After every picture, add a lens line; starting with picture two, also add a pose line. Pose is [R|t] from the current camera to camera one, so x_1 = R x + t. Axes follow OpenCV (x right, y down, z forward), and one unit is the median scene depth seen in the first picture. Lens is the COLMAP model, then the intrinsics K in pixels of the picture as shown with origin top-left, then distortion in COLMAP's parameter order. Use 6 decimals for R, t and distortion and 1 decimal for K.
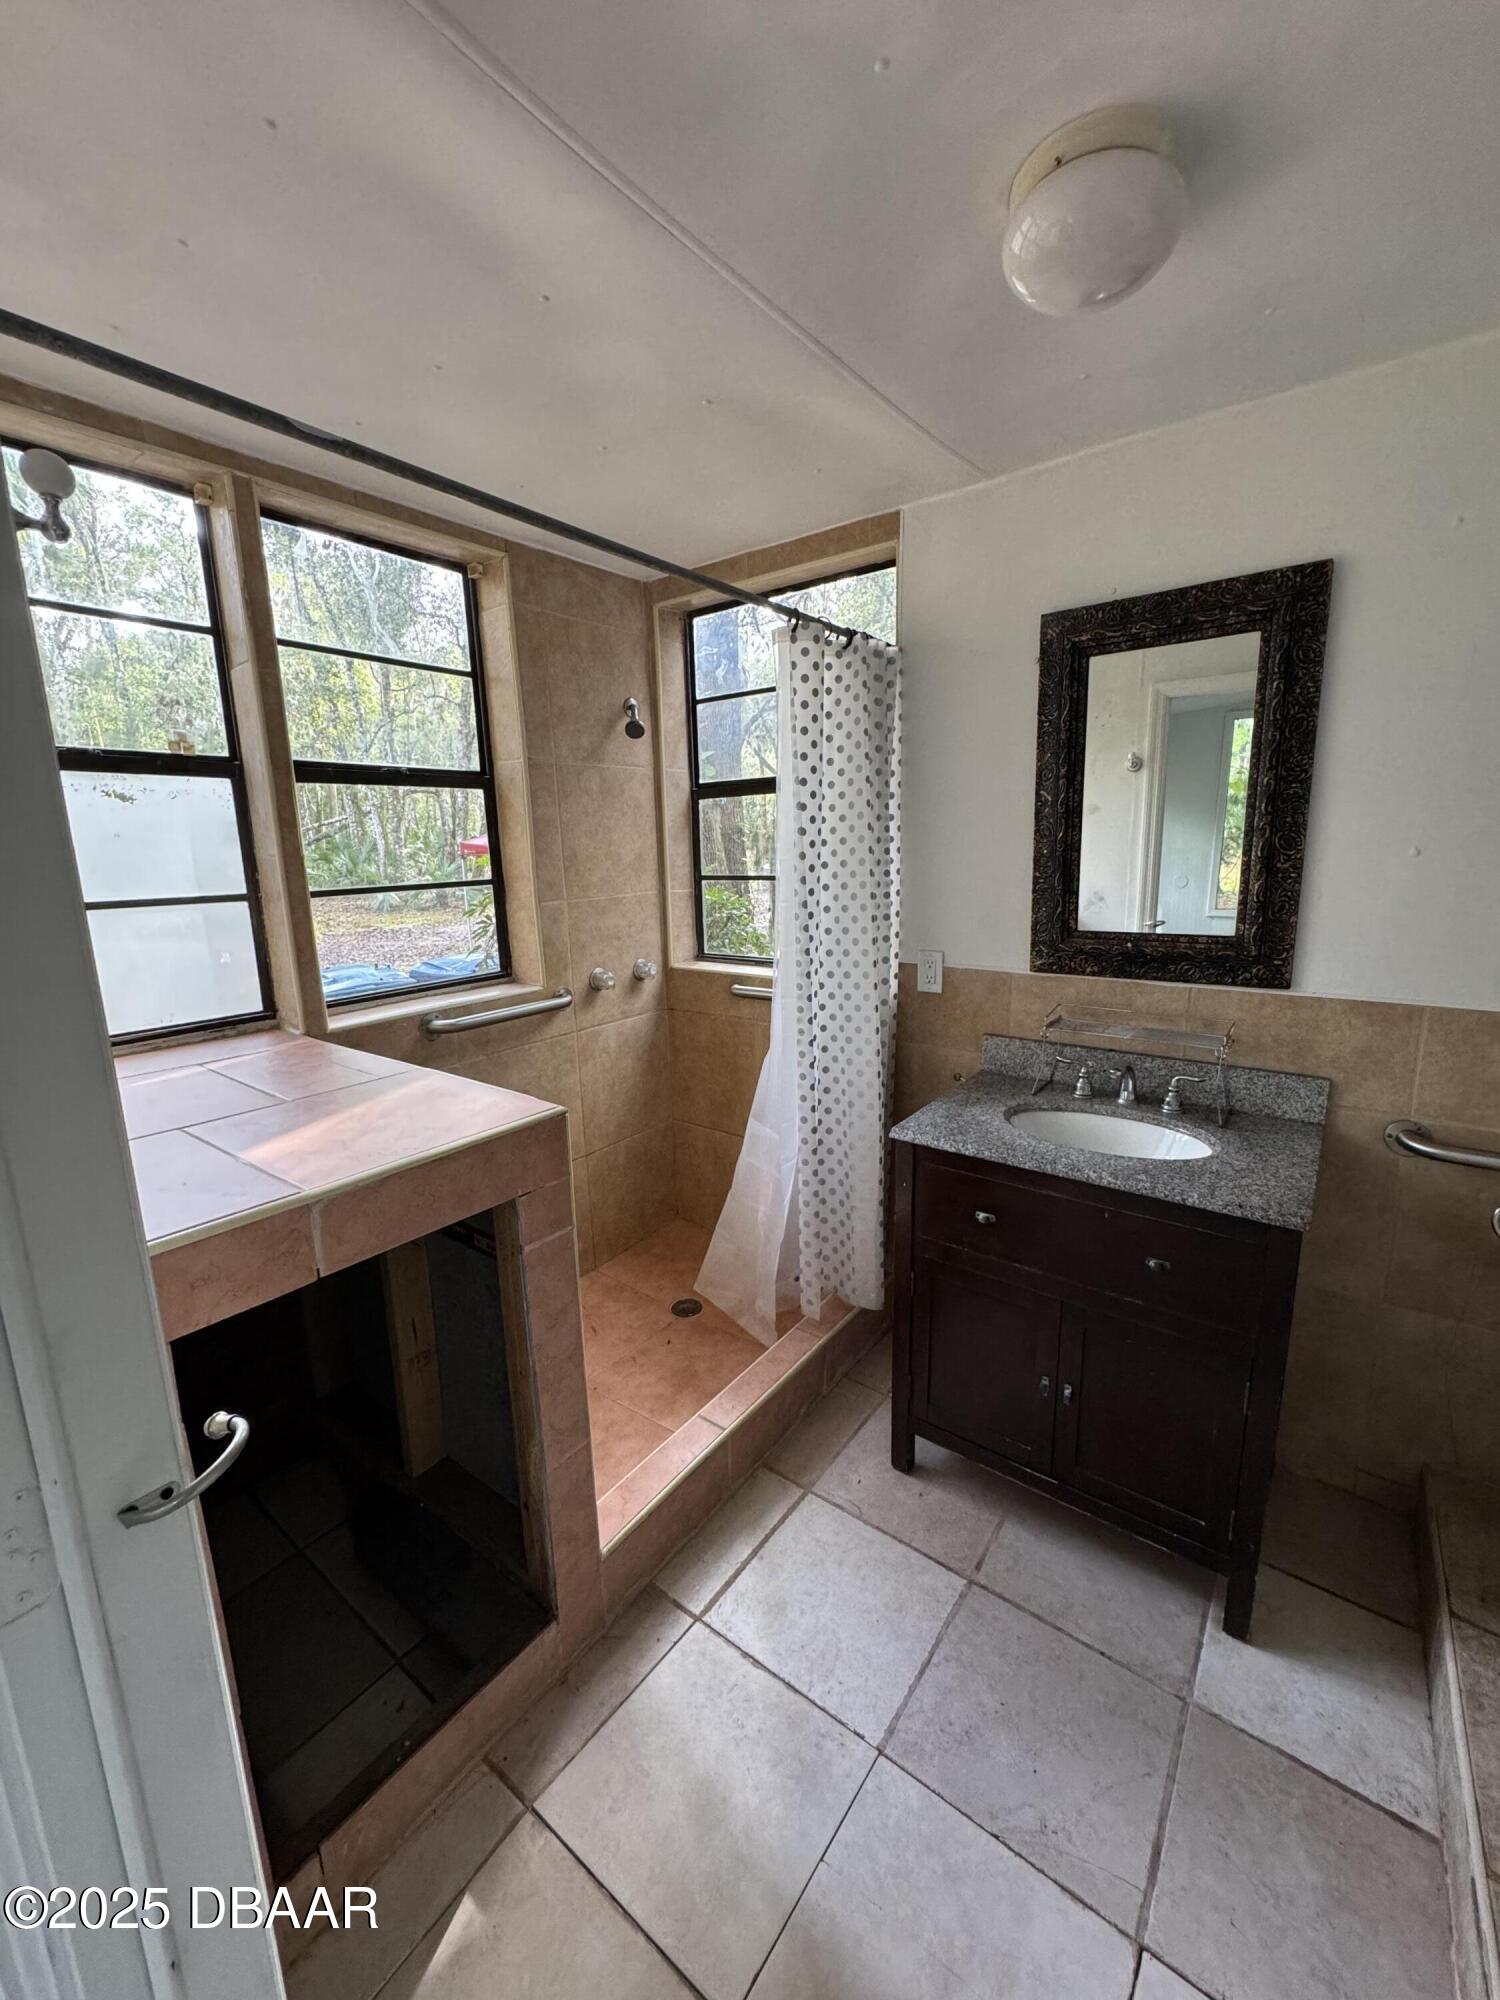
lens RADIAL K [[797.5, 0, 751.6], [0, 797.5, 1000.0], [0, 0, 1]] dist [-0.003755, 0.001859]
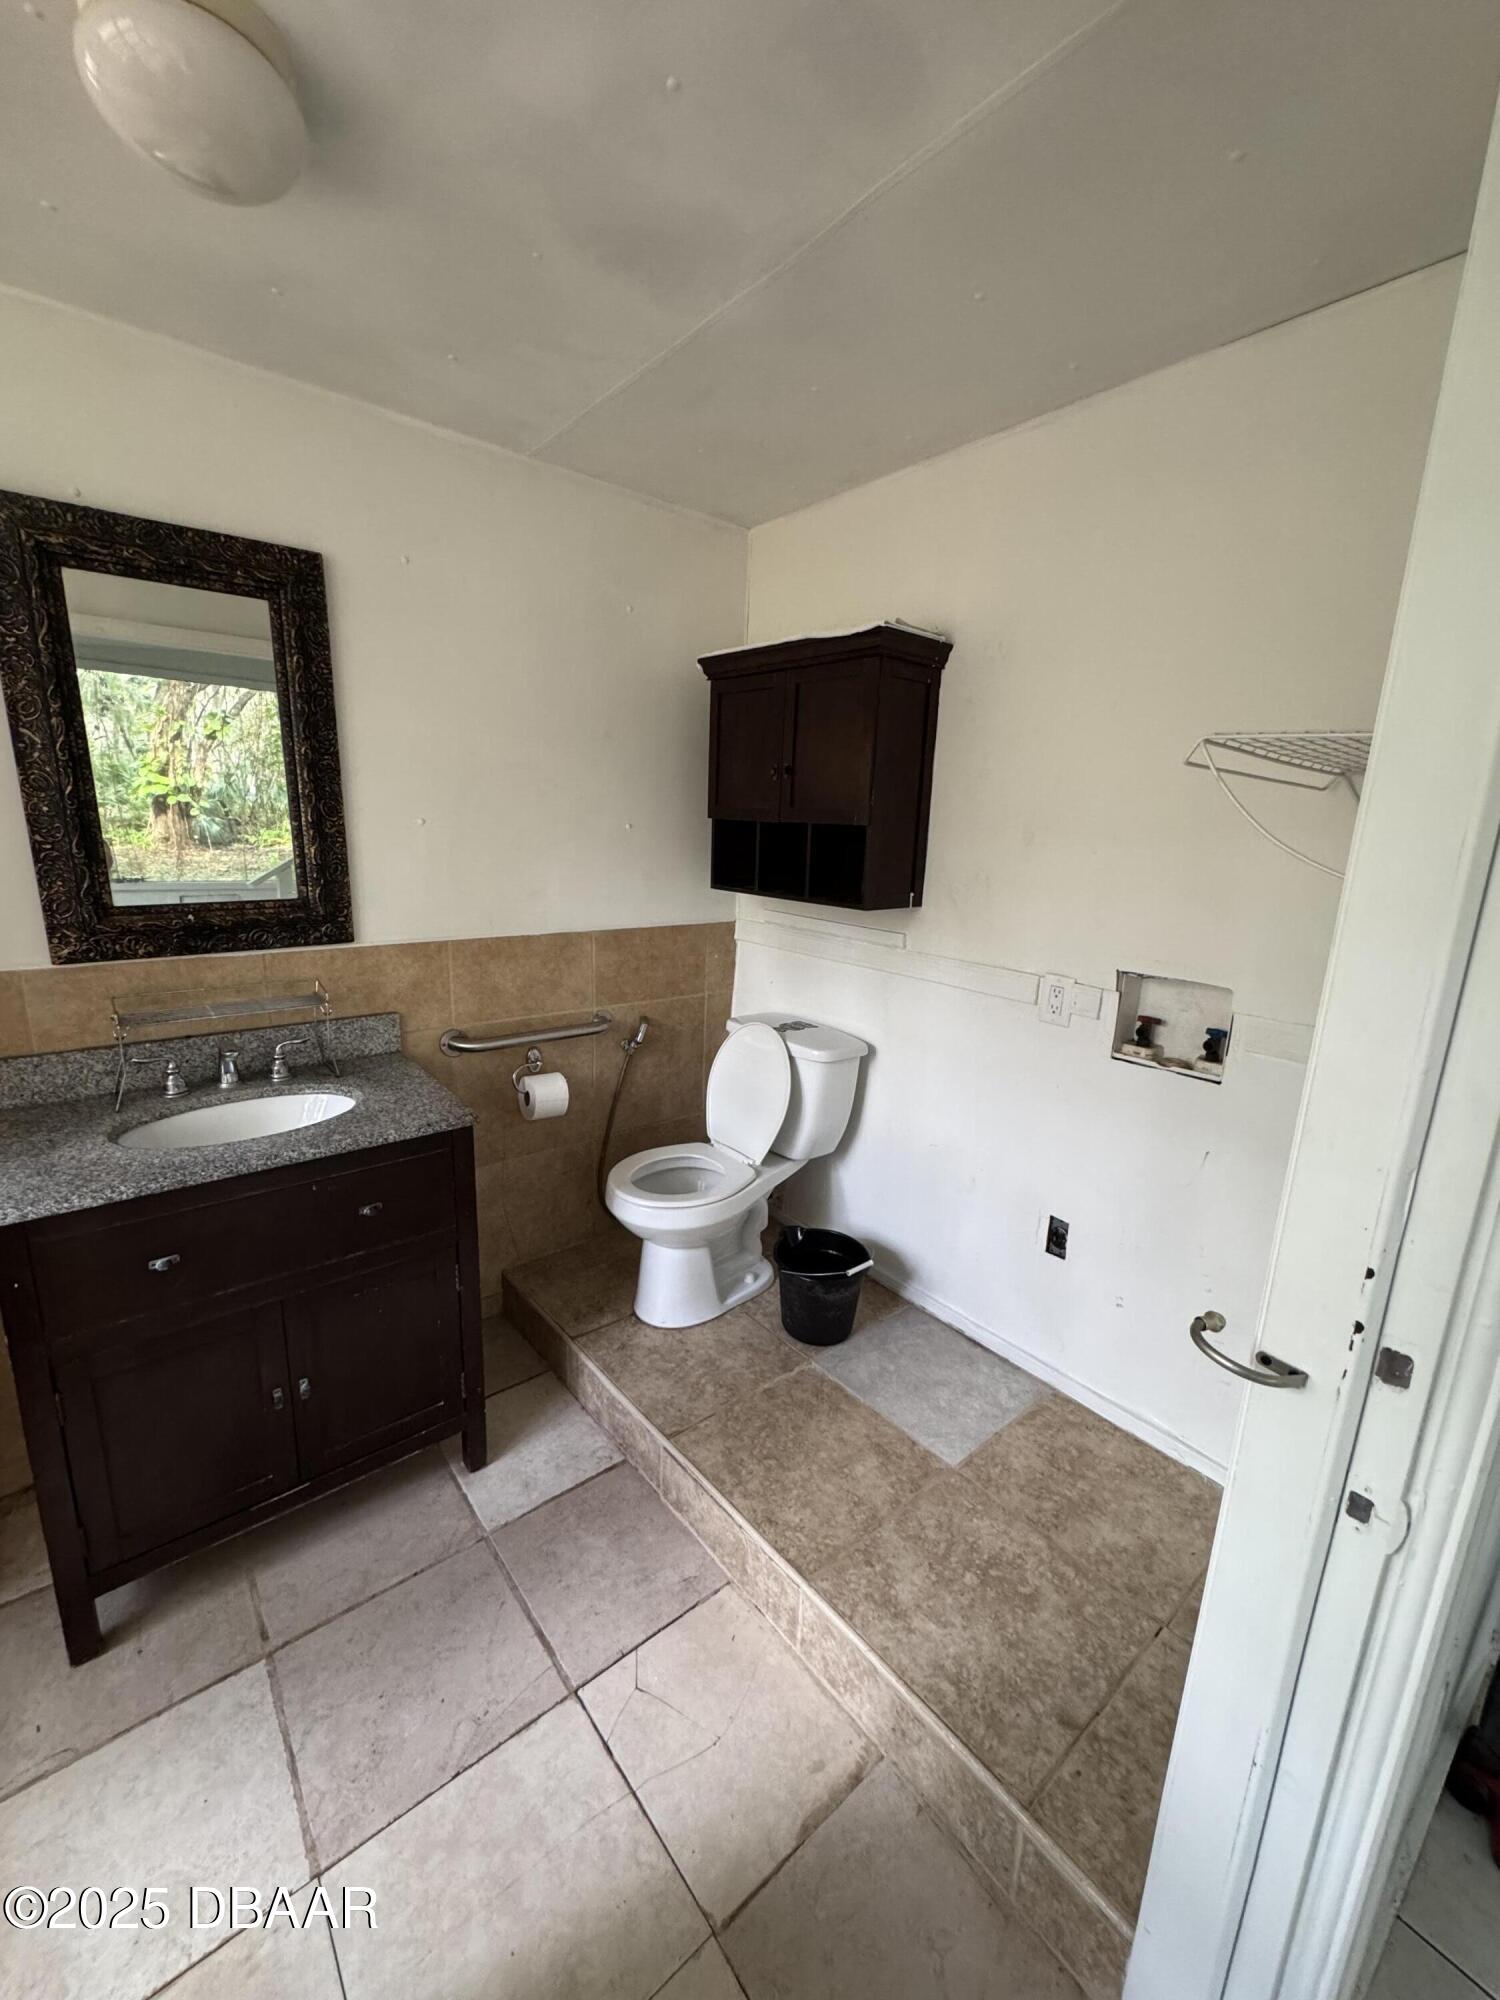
lens RADIAL K [[797.5, 0, 747.5], [0, 797.5, 1000.3], [0, 0, 1]] dist [-0.003755, 0.001859]
pose [[0.239074, -0.188776, 0.952474, -0.285058], [0.152034, 0.976099, 0.155297, -0.023826], [-0.959025, 0.107681, 0.262060, 0.186128]]
